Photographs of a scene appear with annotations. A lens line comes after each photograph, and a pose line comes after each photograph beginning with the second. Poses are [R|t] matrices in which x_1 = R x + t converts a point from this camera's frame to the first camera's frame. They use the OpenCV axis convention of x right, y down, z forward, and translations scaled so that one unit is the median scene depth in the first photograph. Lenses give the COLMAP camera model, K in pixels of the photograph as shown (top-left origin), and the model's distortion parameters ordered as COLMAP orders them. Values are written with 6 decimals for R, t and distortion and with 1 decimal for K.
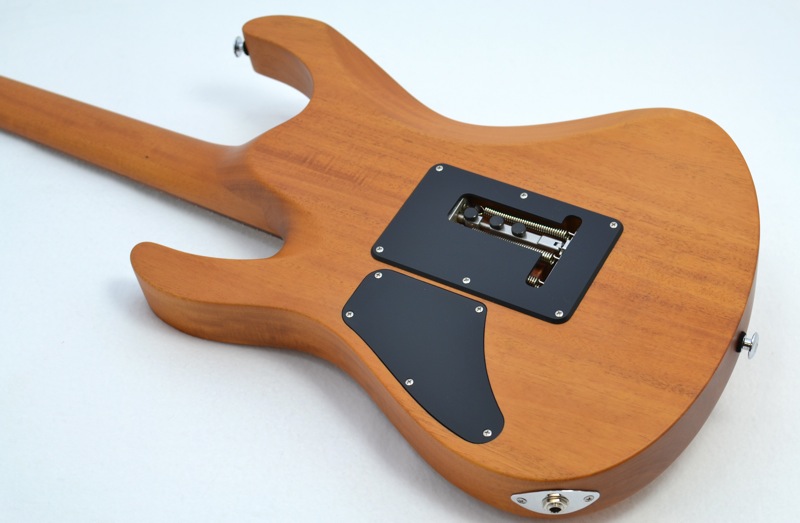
lens RADIAL K [[1341.2, 0, 377.6], [0, 1341.2, 261.6], [0, 0, 1]] dist [-0.140528, 0.004366]
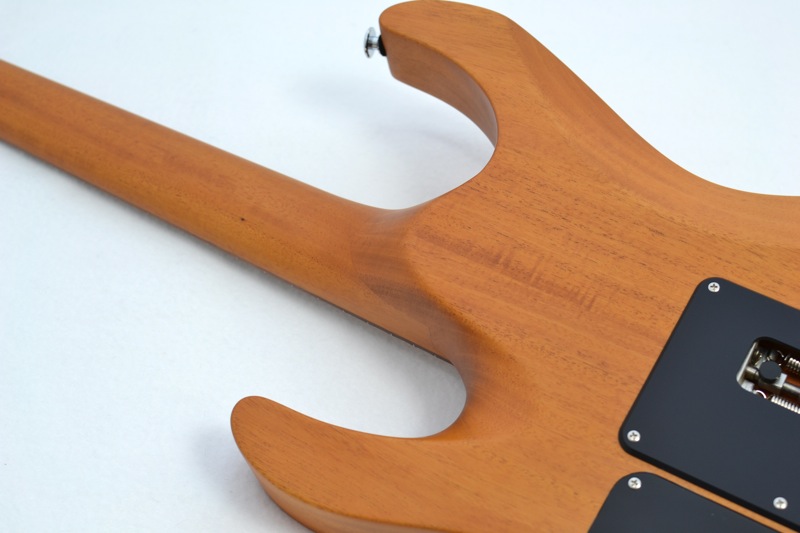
lens RADIAL K [[1280.8, 0, 400.0], [0, 1280.8, 266.5], [0, 0, 1]] dist [-0.192209, -0.006774]
pose [[0.999965, 0.007337, -0.003932, -0.099071], [-0.006742, 0.990914, 0.134328, -0.155672], [0.004882, -0.134297, 0.990929, 0.391203]]
